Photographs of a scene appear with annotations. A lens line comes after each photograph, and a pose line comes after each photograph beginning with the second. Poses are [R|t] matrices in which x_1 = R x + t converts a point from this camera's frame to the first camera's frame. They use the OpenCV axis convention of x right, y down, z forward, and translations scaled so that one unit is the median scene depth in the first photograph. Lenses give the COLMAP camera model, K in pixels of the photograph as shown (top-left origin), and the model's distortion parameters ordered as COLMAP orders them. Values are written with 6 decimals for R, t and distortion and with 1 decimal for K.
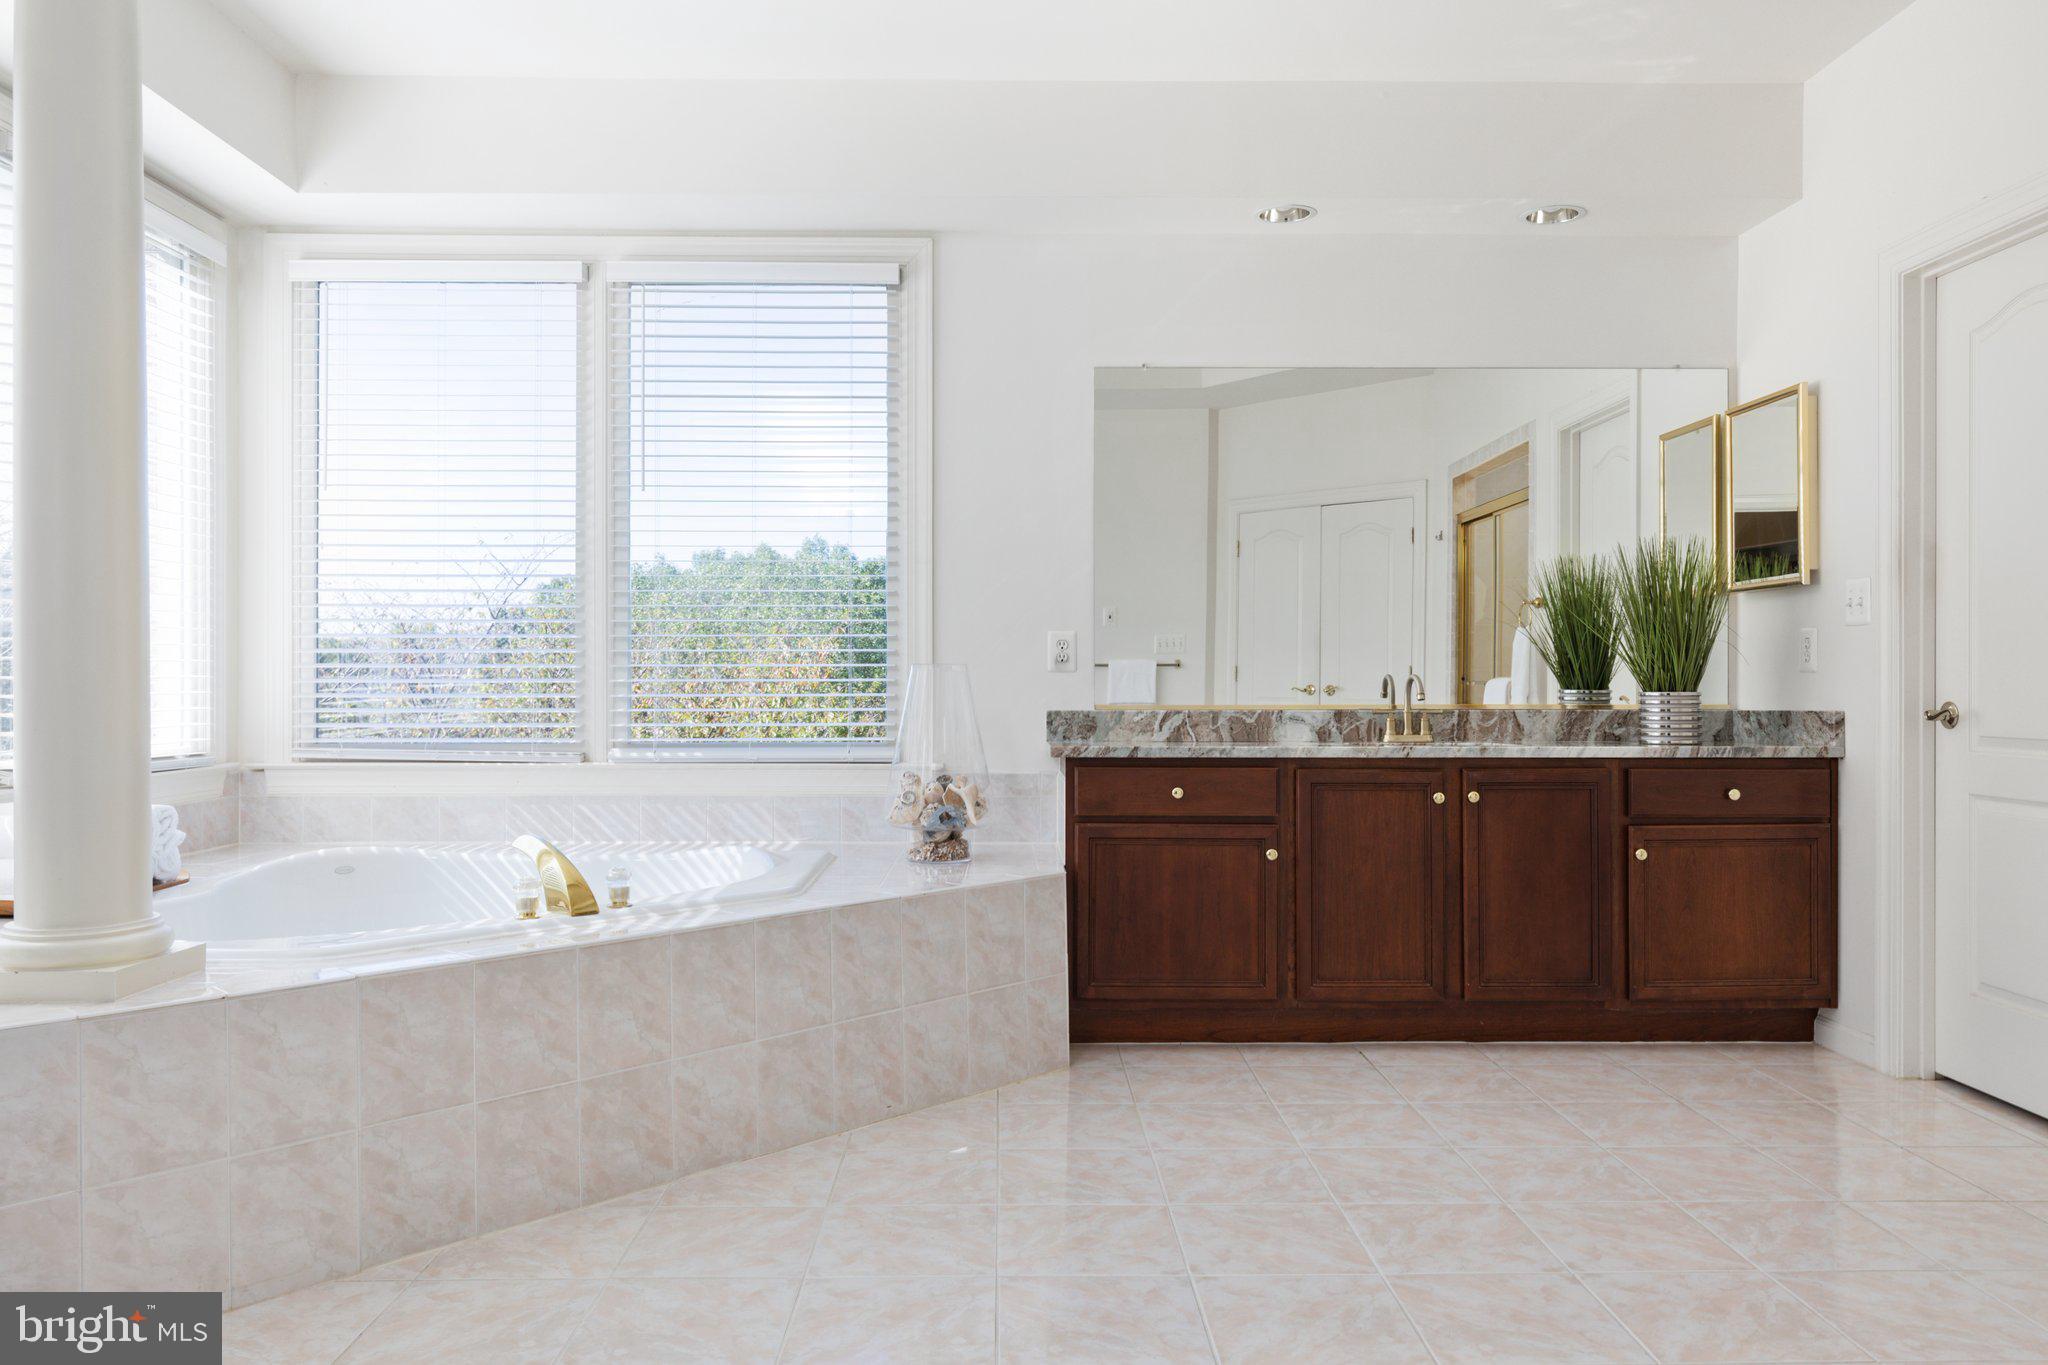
lens RADIAL K [[1429.0, 0, 1023.4], [0, 1429.0, 685.1], [0, 0, 1]] dist [-0.004065, -0.002530]
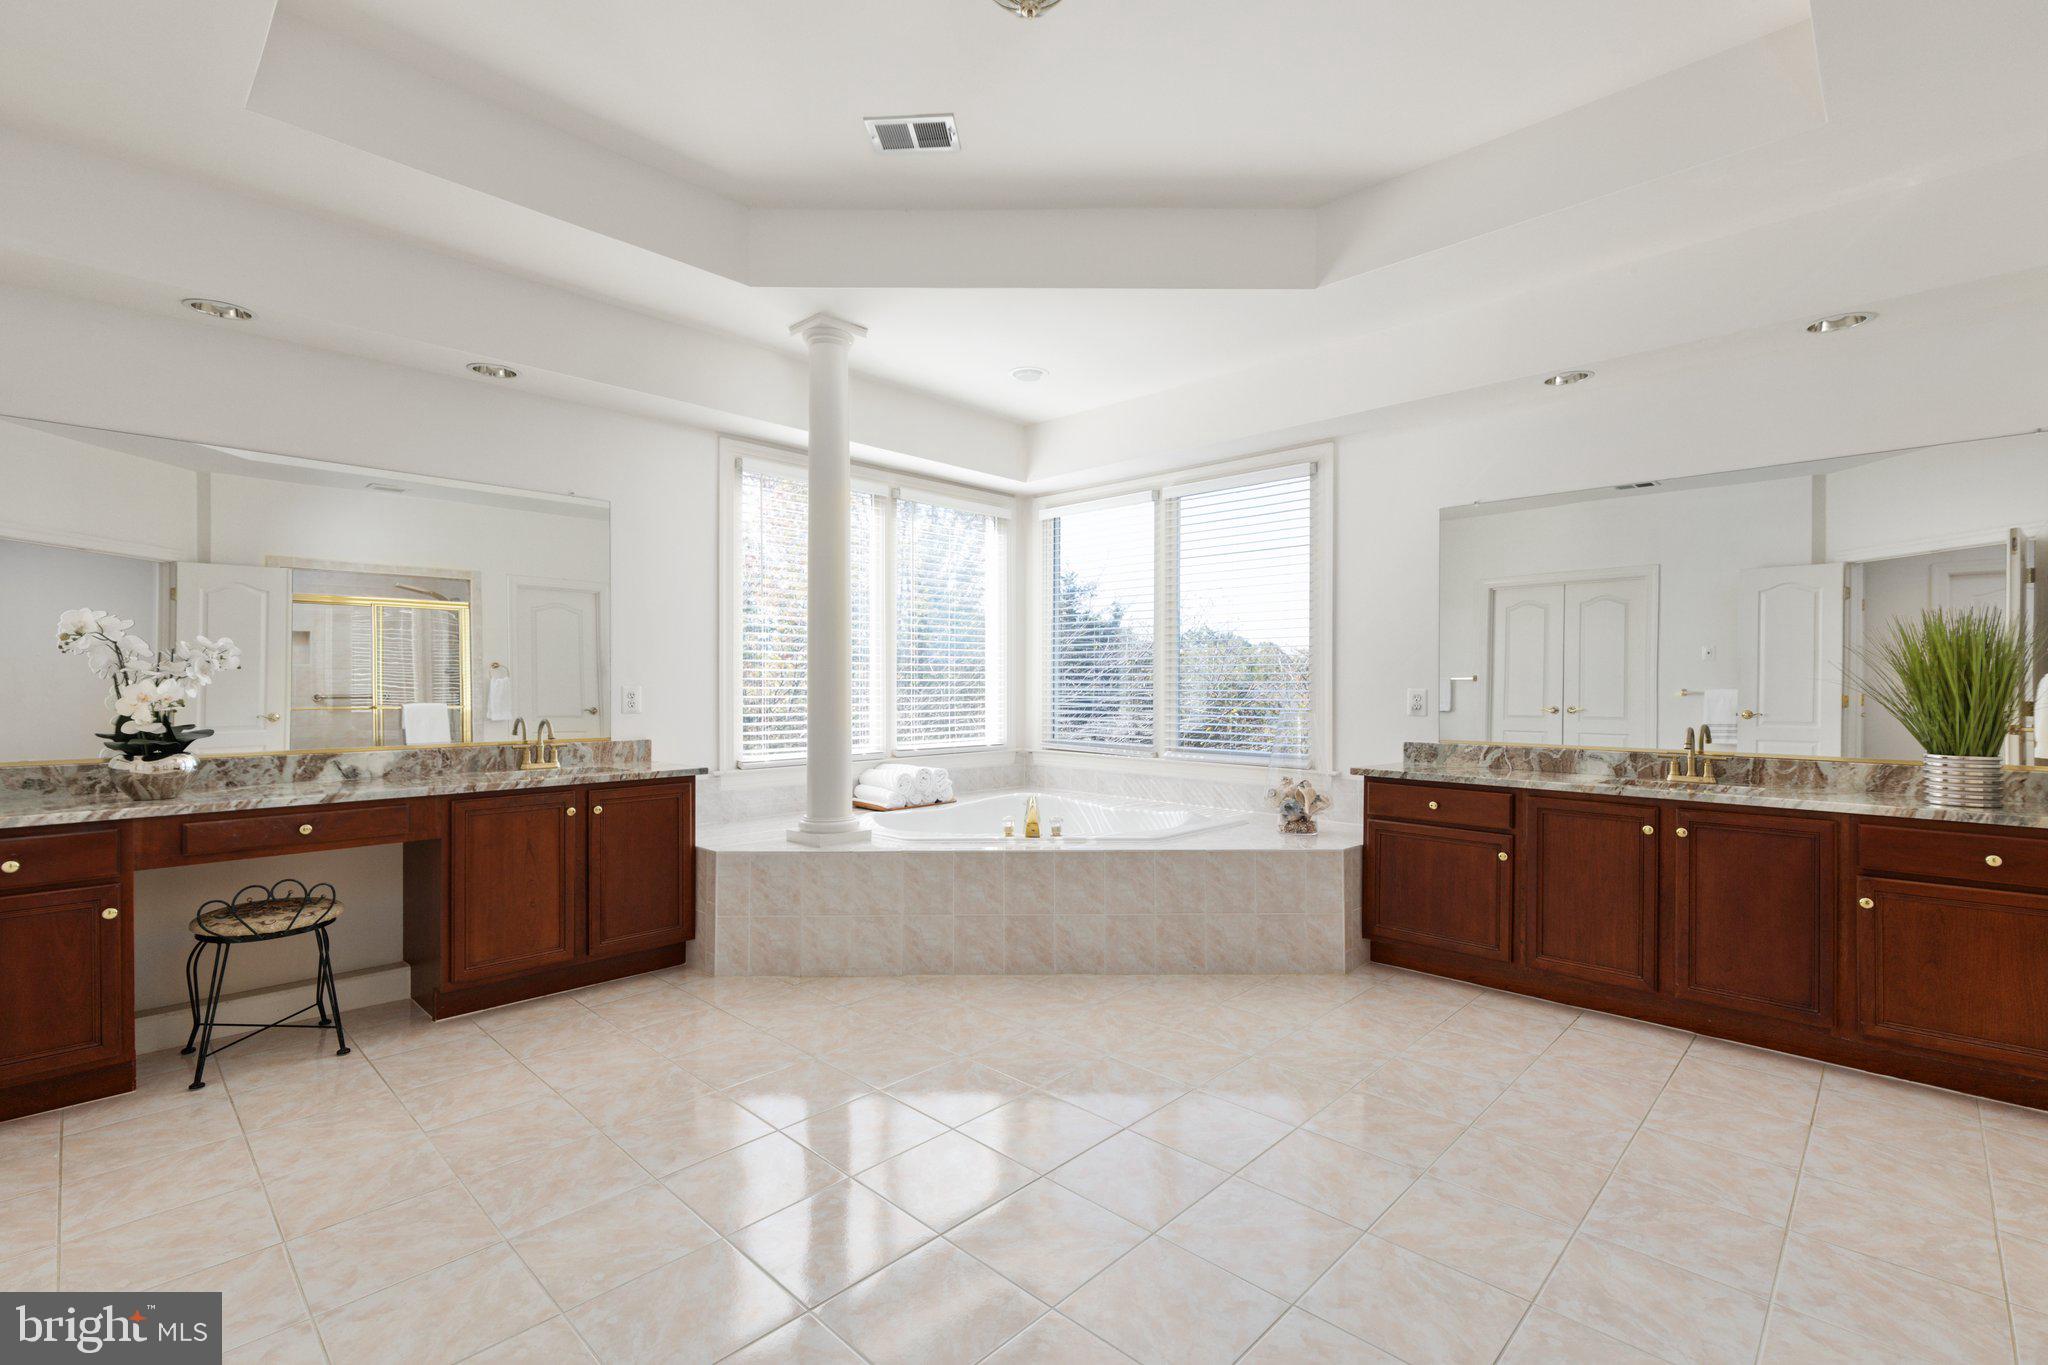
lens RADIAL K [[901.2, 0, 1023.0], [0, 901.2, 682.4], [0, 0, 1]] dist [0.004192, 0.000079]
pose [[0.709135, 0.000884, -0.705072, 0.458971], [-0.004663, 0.999983, -0.003437, -0.045193], [0.705057, 0.005725, 0.709127, 0.047856]]
